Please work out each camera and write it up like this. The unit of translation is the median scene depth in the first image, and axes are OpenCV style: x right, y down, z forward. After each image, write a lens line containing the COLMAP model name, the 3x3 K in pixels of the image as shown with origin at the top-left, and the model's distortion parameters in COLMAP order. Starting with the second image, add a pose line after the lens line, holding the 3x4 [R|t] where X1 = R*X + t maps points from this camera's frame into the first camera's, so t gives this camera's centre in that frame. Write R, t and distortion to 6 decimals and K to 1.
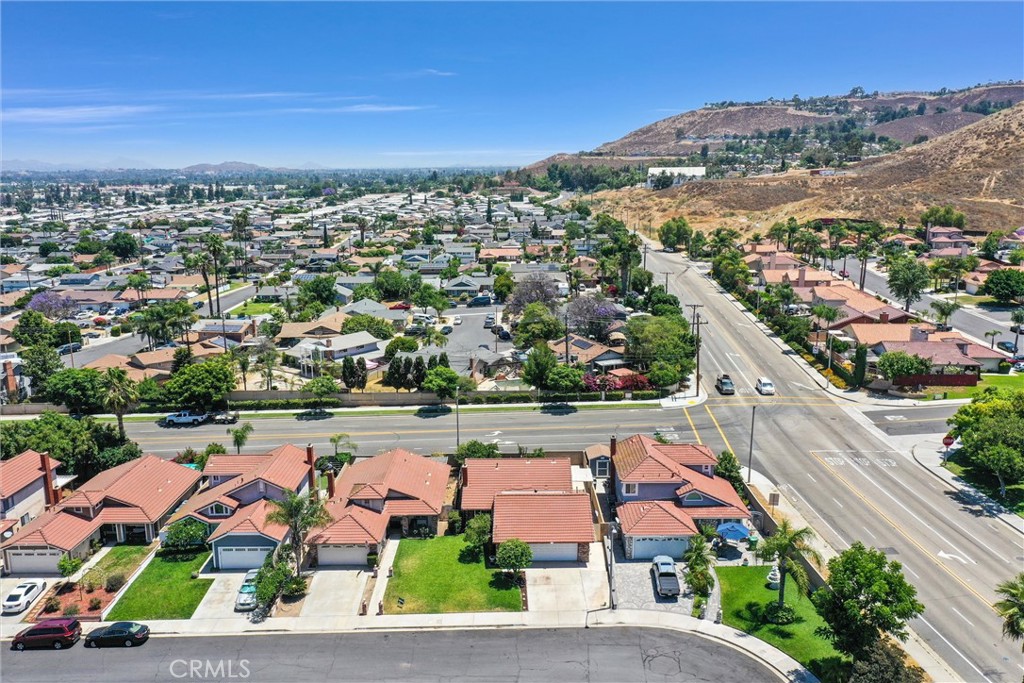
lens RADIAL K [[787.6, 0, 478.2], [0, 787.6, 341.0], [0, 0, 1]] dist [0.002174, 0.003731]
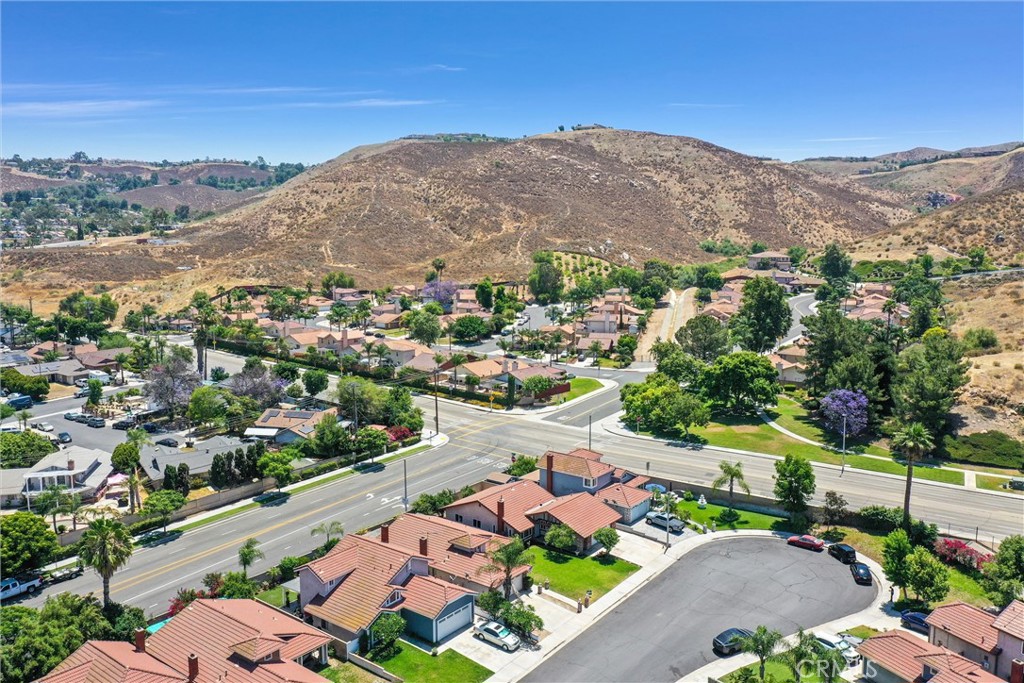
lens RADIAL K [[922.3, 0, 364.6], [0, 922.3, 342.4], [0, 0, 1]] dist [0.011614, 0.004735]
pose [[0.605863, -0.094888, 0.789890, -0.845722], [0.164056, 0.986424, -0.007338, -0.073341], [-0.778470, 0.134032, 0.613205, 0.168908]]
